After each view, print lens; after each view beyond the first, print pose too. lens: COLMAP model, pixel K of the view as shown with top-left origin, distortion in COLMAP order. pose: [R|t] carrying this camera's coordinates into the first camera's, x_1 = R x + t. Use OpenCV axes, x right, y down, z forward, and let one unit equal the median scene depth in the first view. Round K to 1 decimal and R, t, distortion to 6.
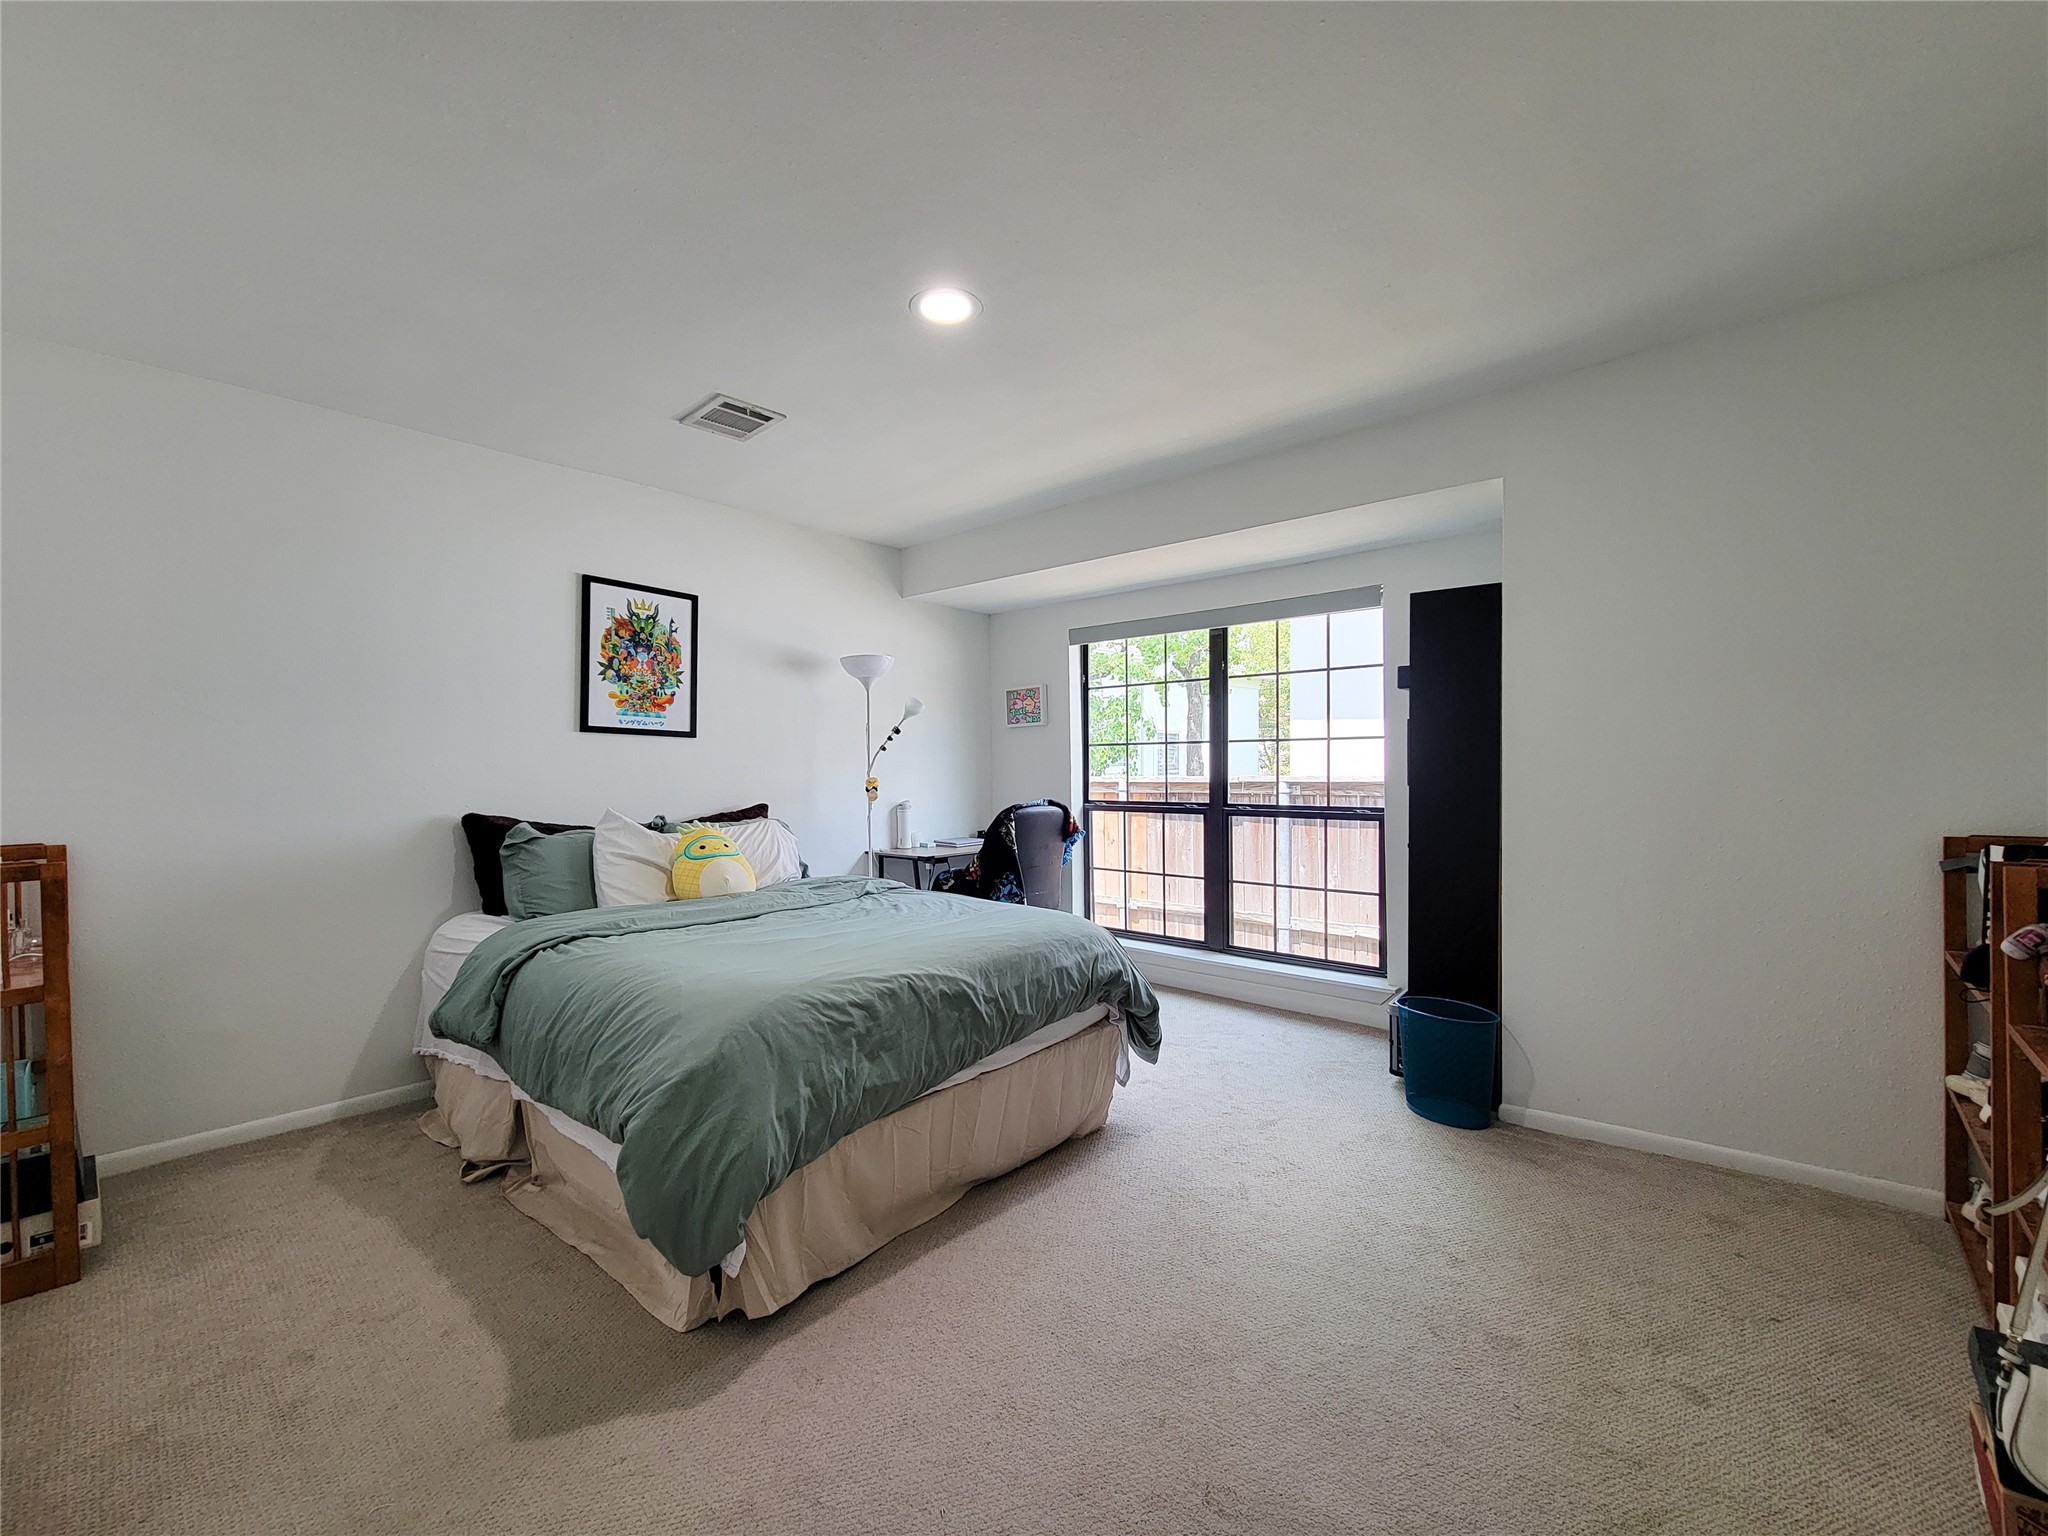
lens RADIAL K [[856.0, 0, 1021.1], [0, 856.0, 775.2], [0, 0, 1]] dist [0.001594, -0.001585]
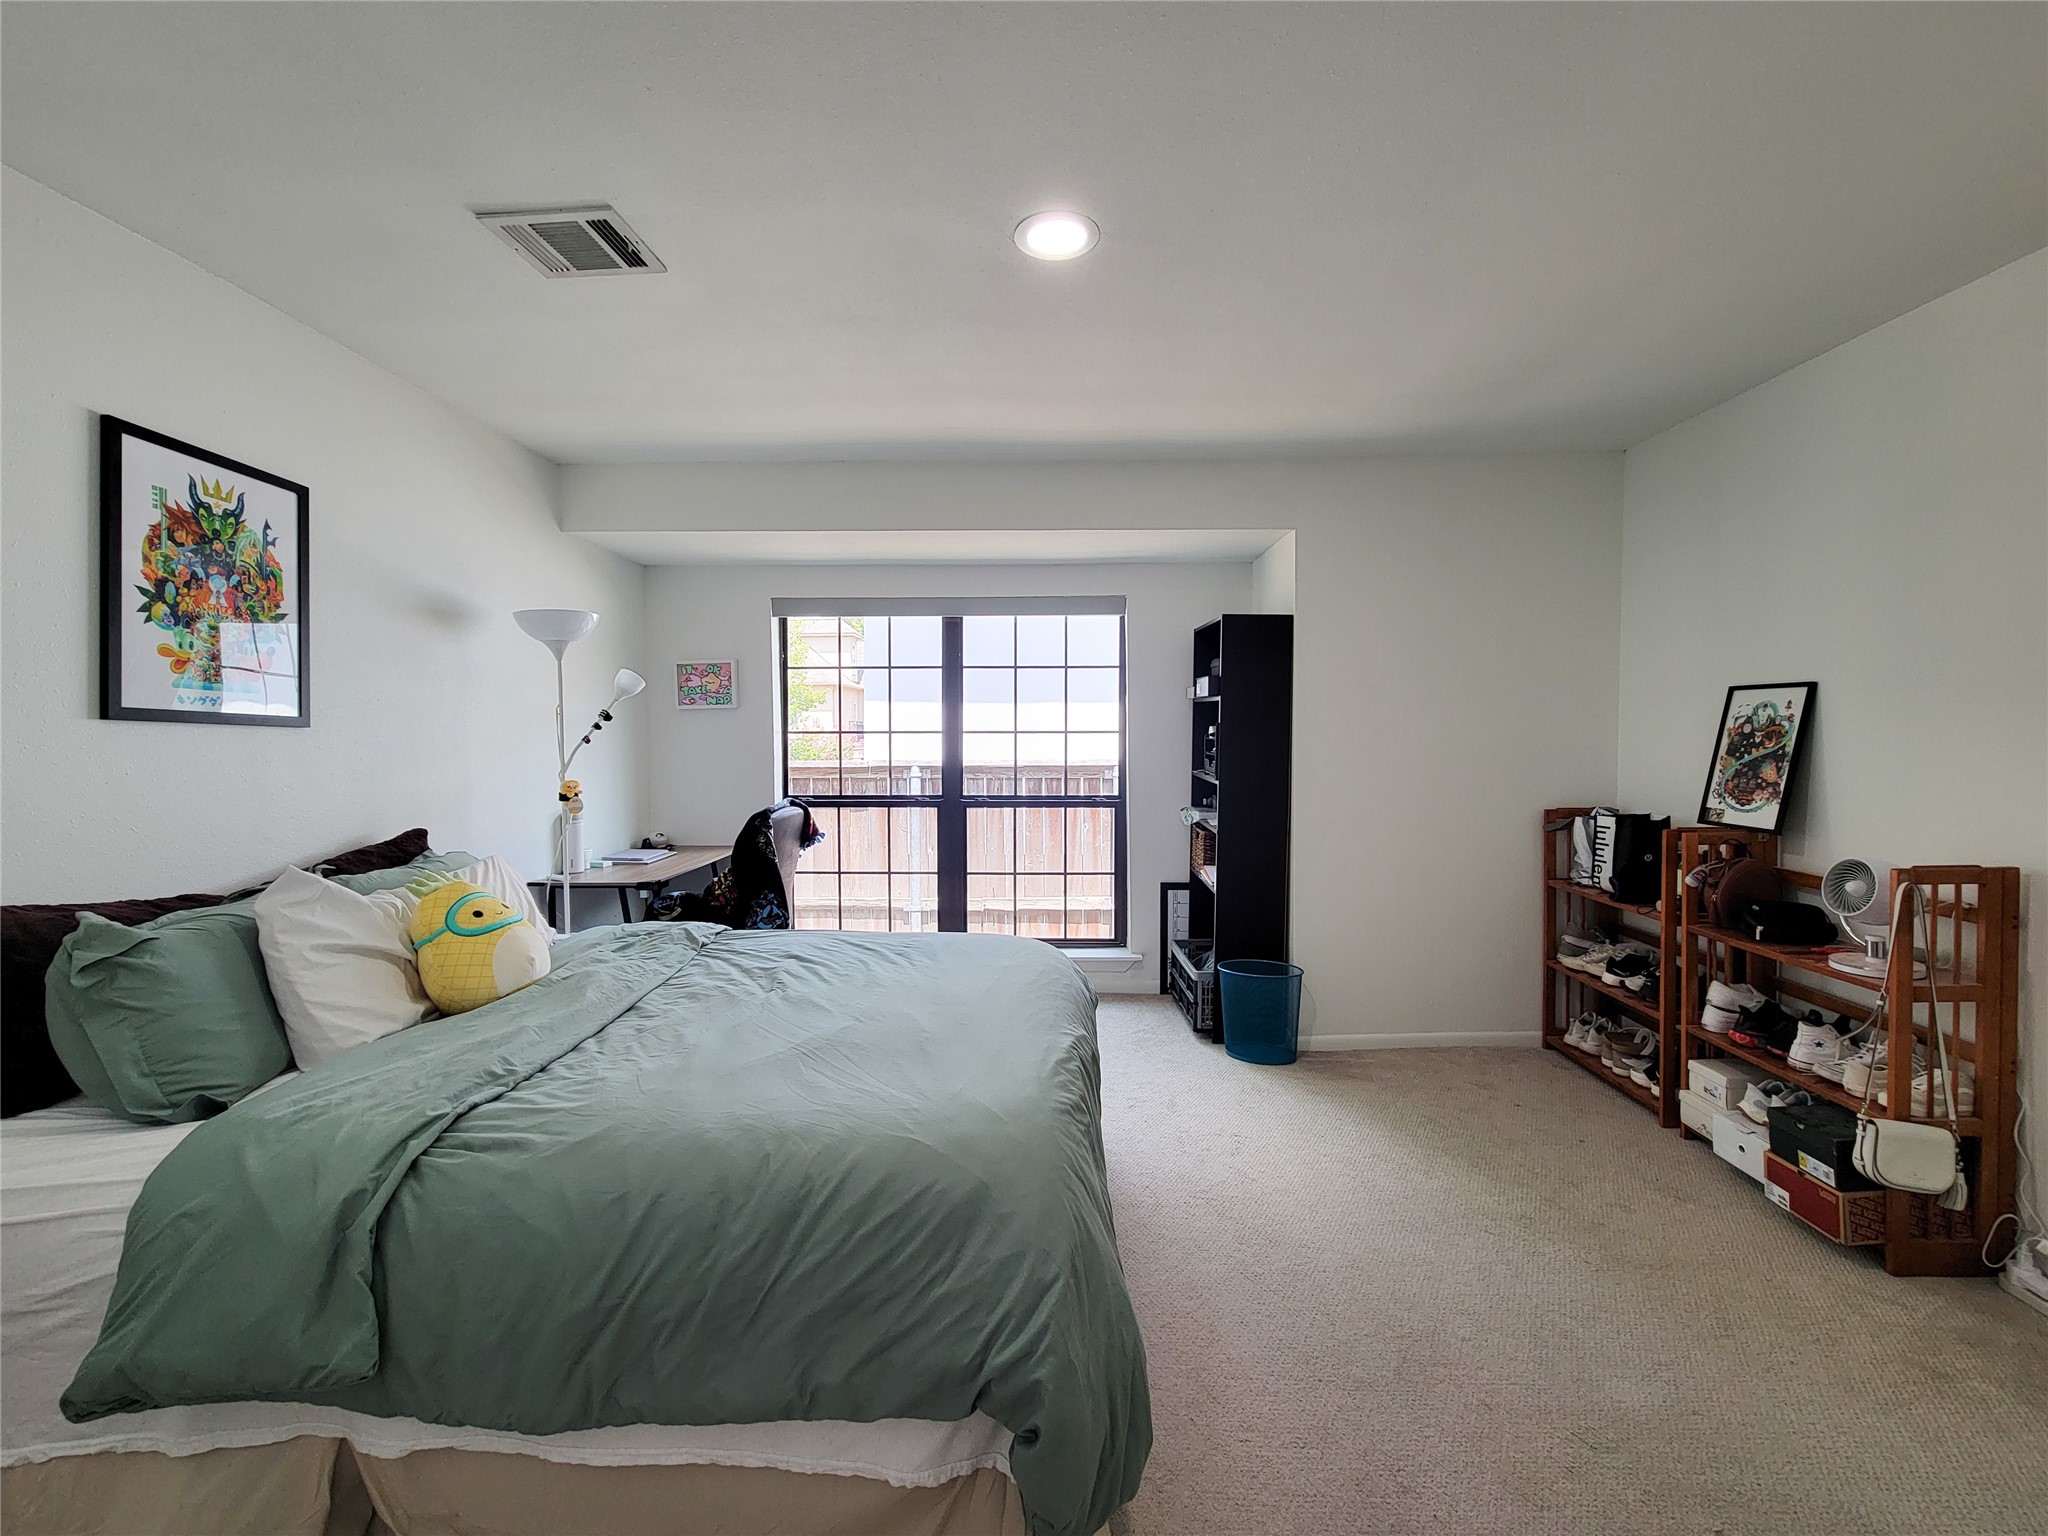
lens RADIAL K [[856.0, 0, 1028.7], [0, 856.0, 749.2], [0, 0, 1]] dist [0.001594, -0.001585]
pose [[0.763386, -0.007657, 0.645898, -0.388655], [0.003029, 0.999961, 0.008274, -0.032070], [-0.645936, -0.004360, 0.763379, 0.224514]]
